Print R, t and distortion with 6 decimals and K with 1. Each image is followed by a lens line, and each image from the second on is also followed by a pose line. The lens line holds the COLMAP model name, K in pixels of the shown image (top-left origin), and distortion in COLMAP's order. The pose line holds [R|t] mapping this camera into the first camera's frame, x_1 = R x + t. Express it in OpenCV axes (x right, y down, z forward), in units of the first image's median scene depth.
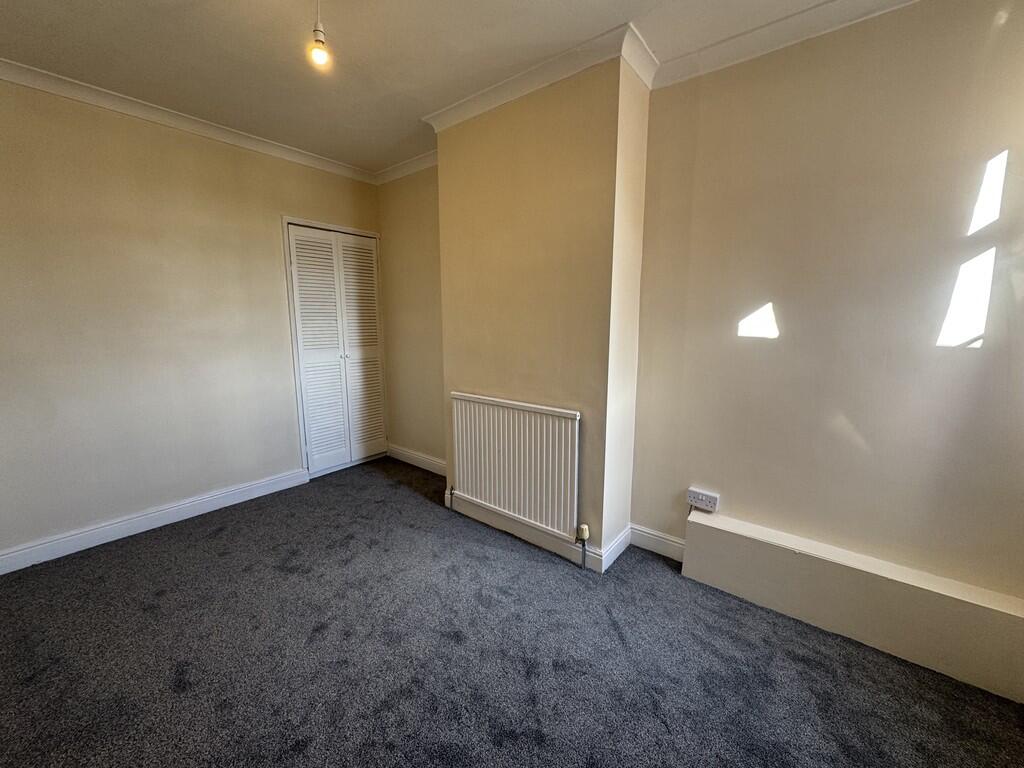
lens RADIAL K [[408.3, 0, 512.3], [0, 408.3, 382.1], [0, 0, 1]] dist [-0.002587, -0.000178]
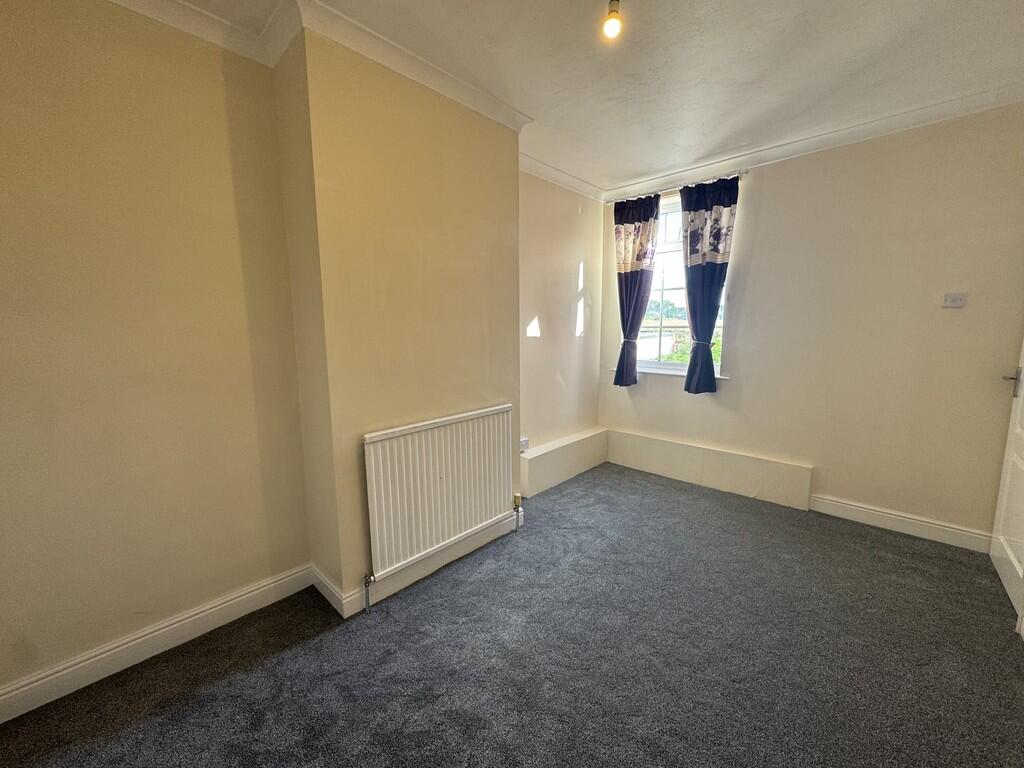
lens RADIAL K [[408.3, 0, 512.3], [0, 408.3, 382.1], [0, 0, 1]] dist [-0.002587, -0.000178]
pose [[0.074173, -0.140102, 0.987355, -1.002844], [0.167123, 0.977827, 0.126195, -0.138155], [-0.983142, 0.155650, 0.095943, 0.853588]]
